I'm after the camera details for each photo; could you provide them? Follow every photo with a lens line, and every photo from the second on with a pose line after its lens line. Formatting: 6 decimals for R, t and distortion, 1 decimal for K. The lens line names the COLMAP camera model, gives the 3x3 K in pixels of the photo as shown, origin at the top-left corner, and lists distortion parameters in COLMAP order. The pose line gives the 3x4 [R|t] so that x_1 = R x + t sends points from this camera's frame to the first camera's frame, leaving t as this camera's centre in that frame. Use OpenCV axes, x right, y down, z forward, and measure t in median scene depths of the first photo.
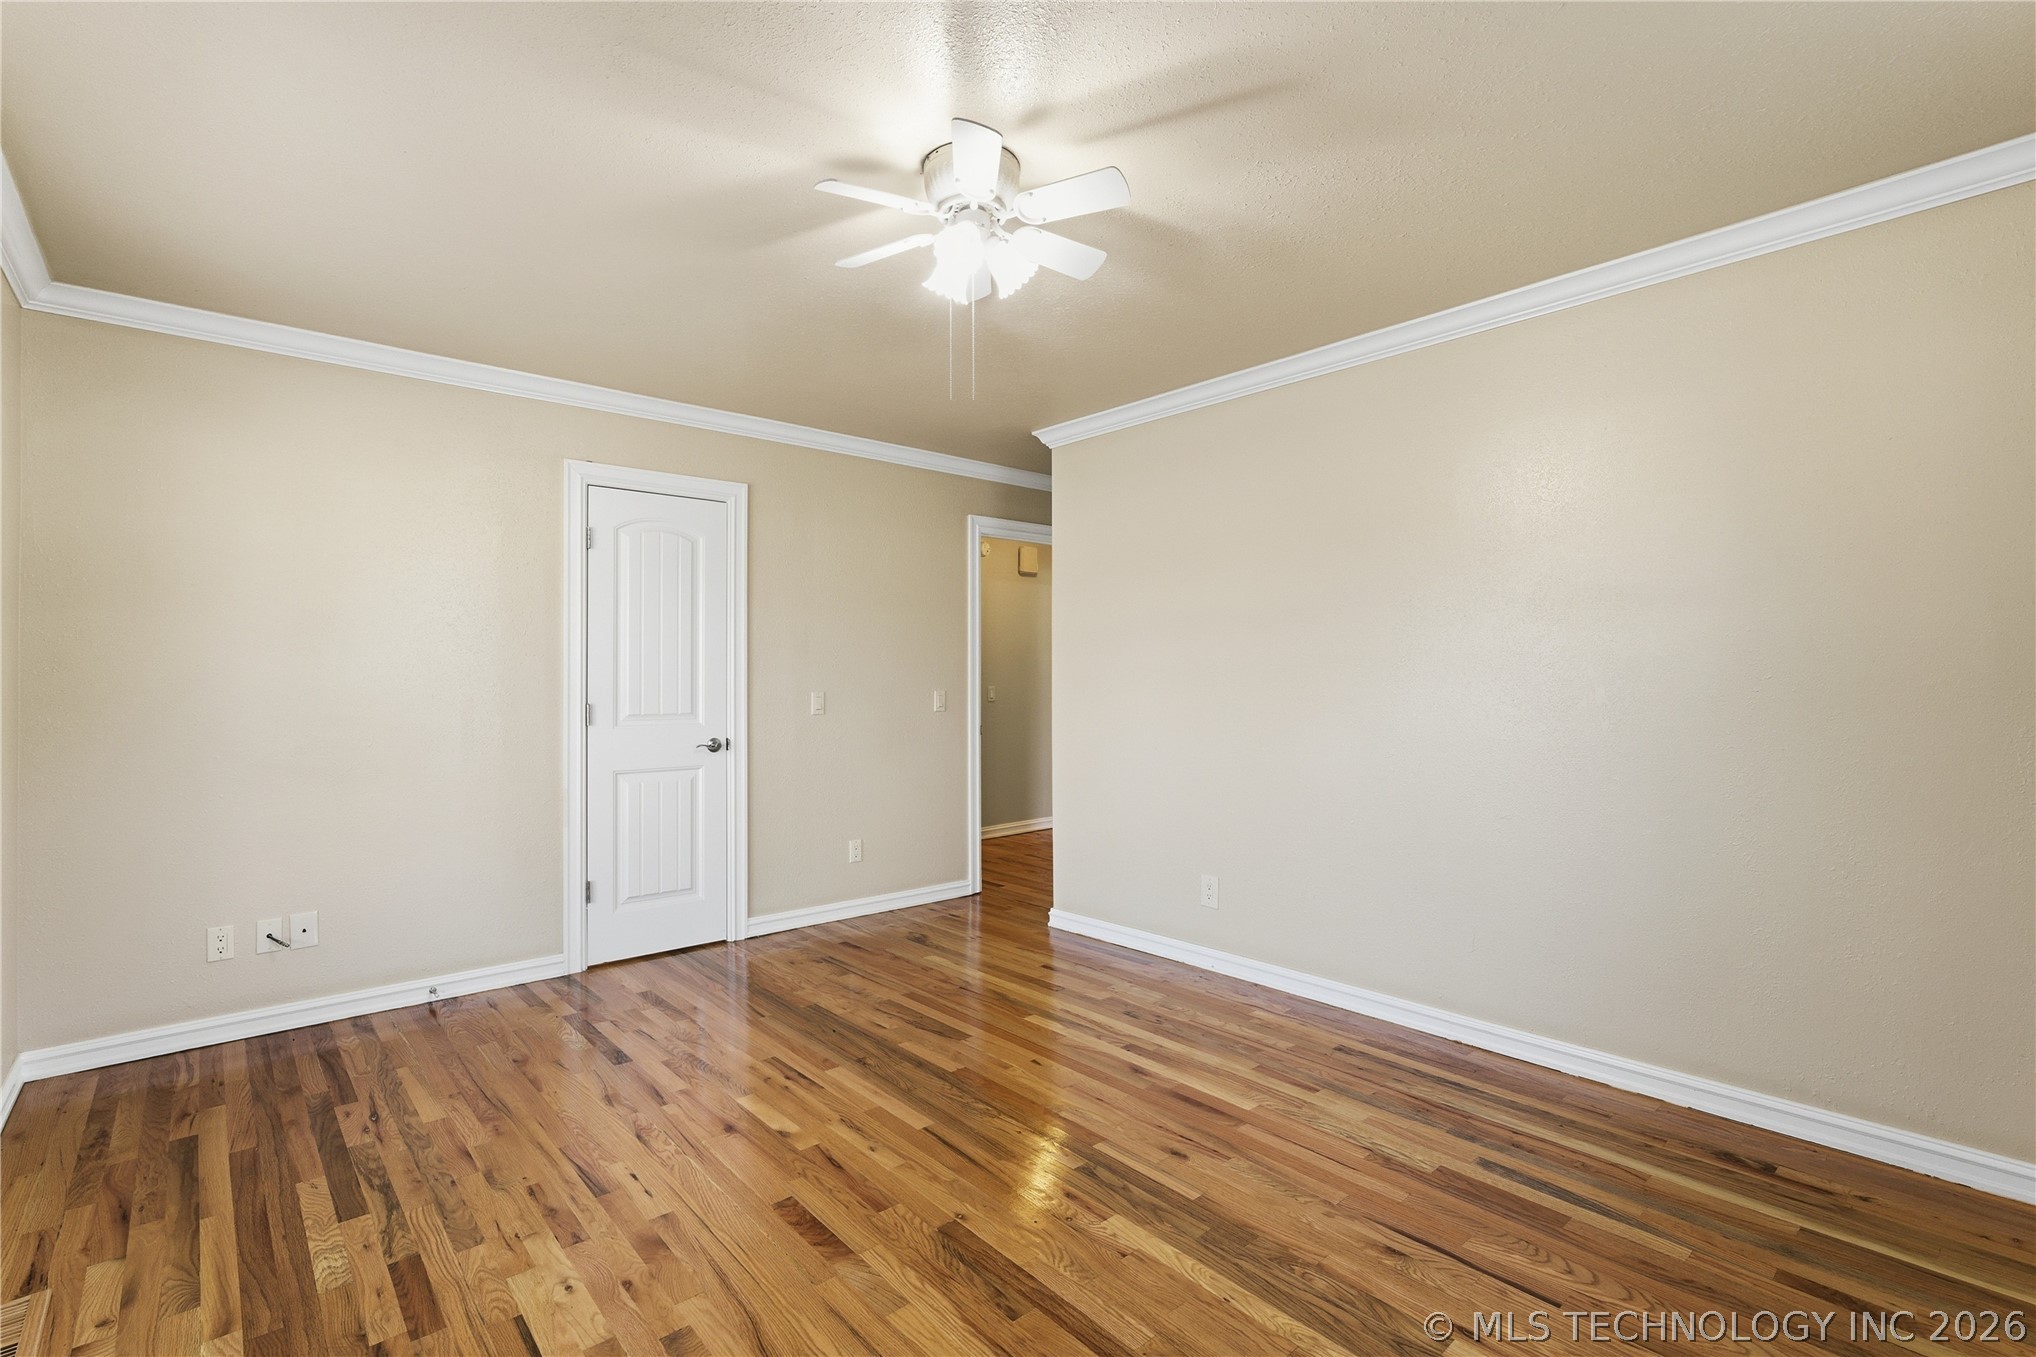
lens RADIAL K [[923.1, 0, 1022.8], [0, 923.1, 676.4], [0, 0, 1]] dist [-0.012450, 0.003814]
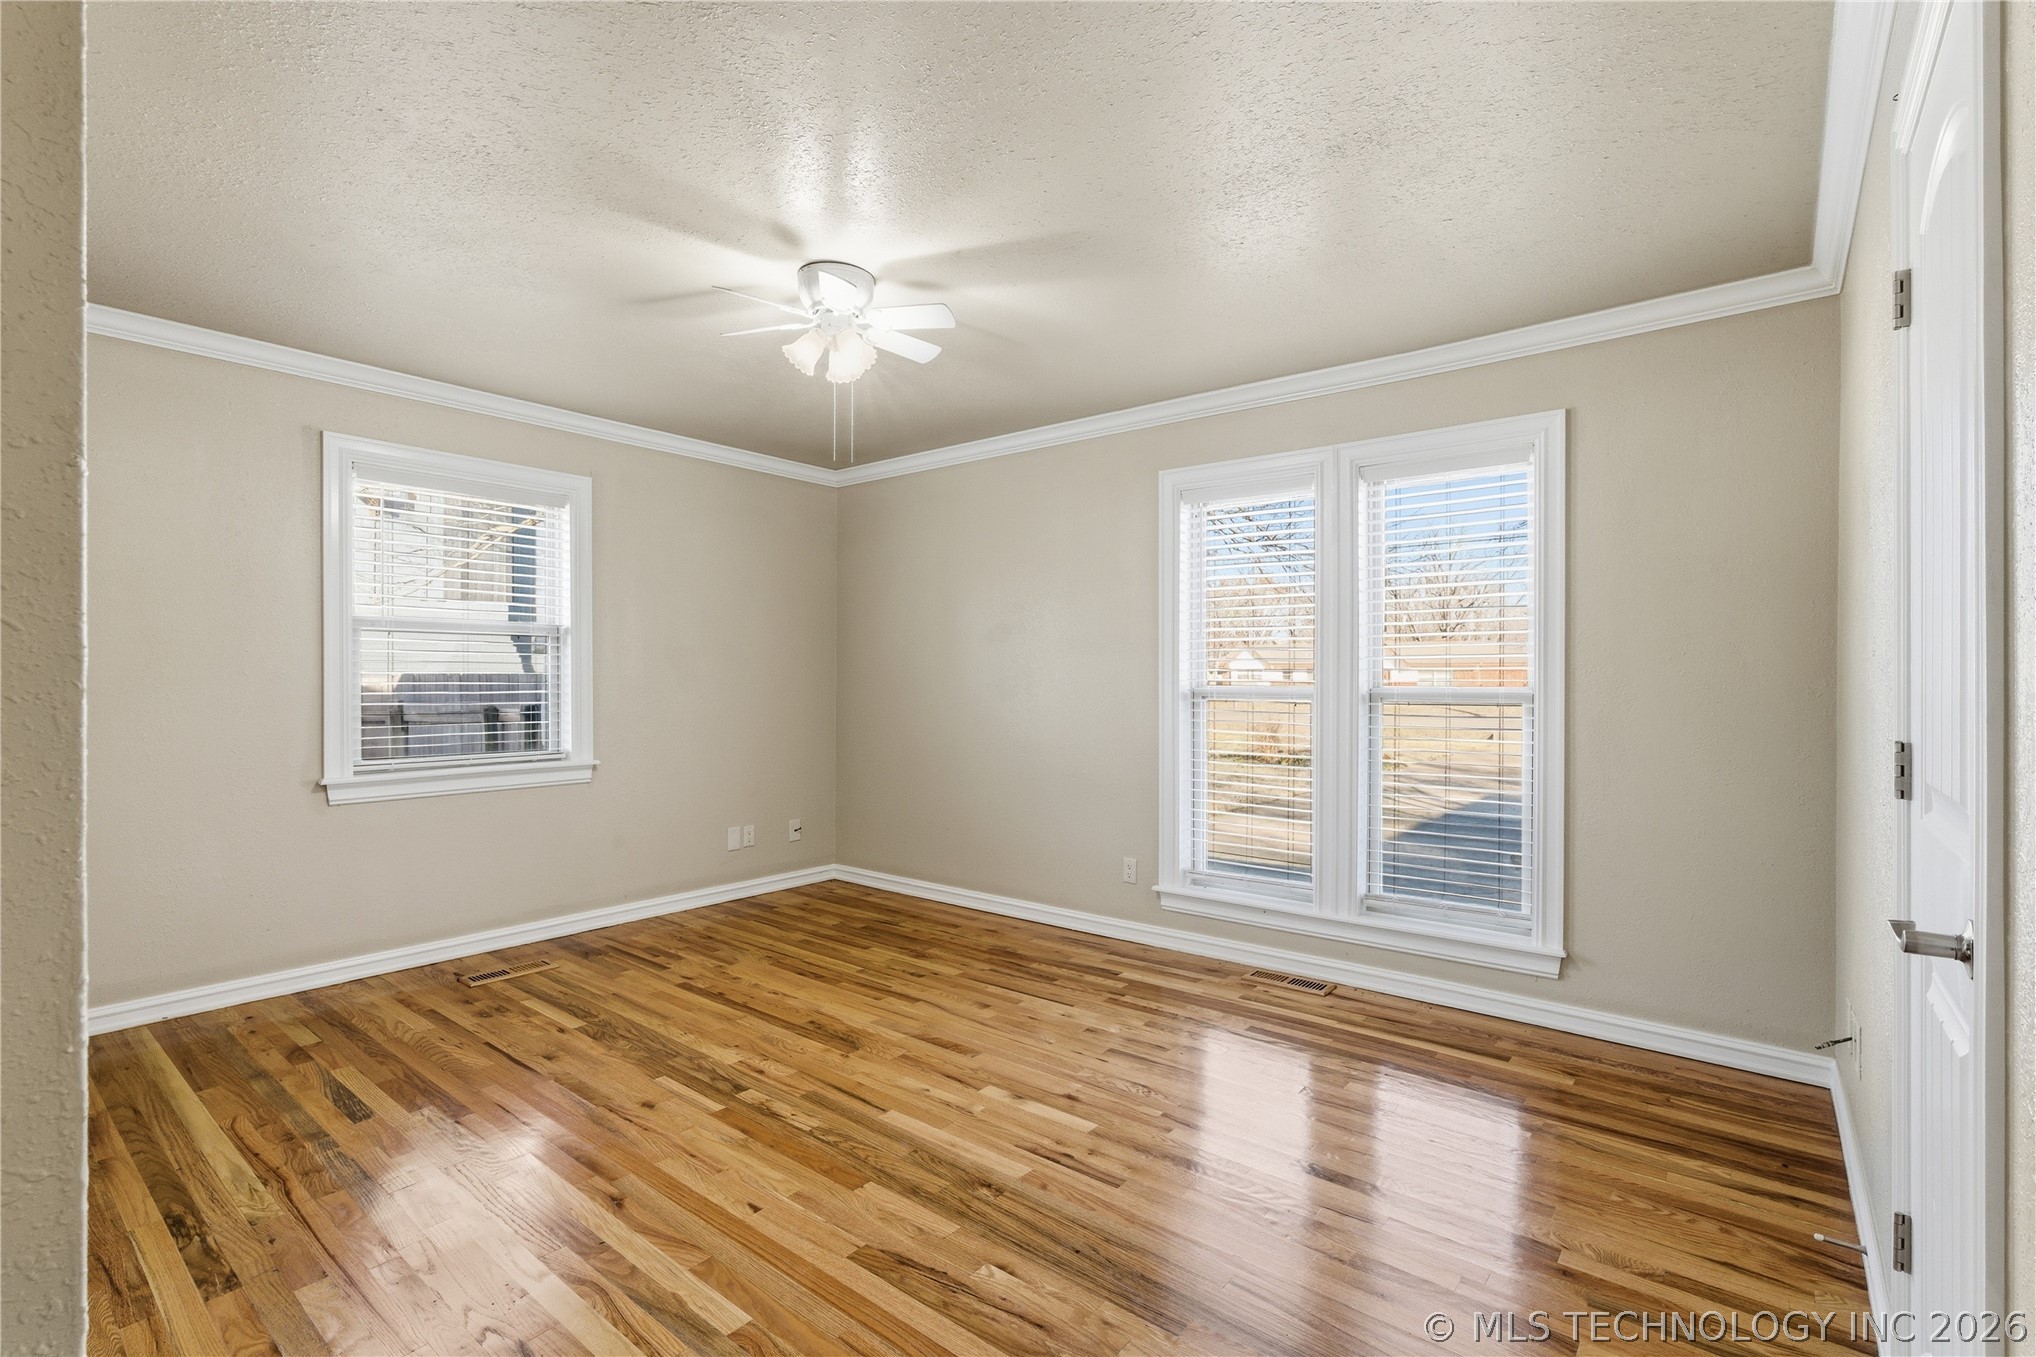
lens RADIAL K [[923.1, 0, 1006.9], [0, 923.1, 678.6], [0, 0, 1]] dist [-0.012450, 0.003814]
pose [[-0.988958, 0.000798, -0.148195, -0.089658], [0.000926, 0.999999, -0.000799, 0.007846], [0.148194, -0.000927, -0.988958, 2.081277]]
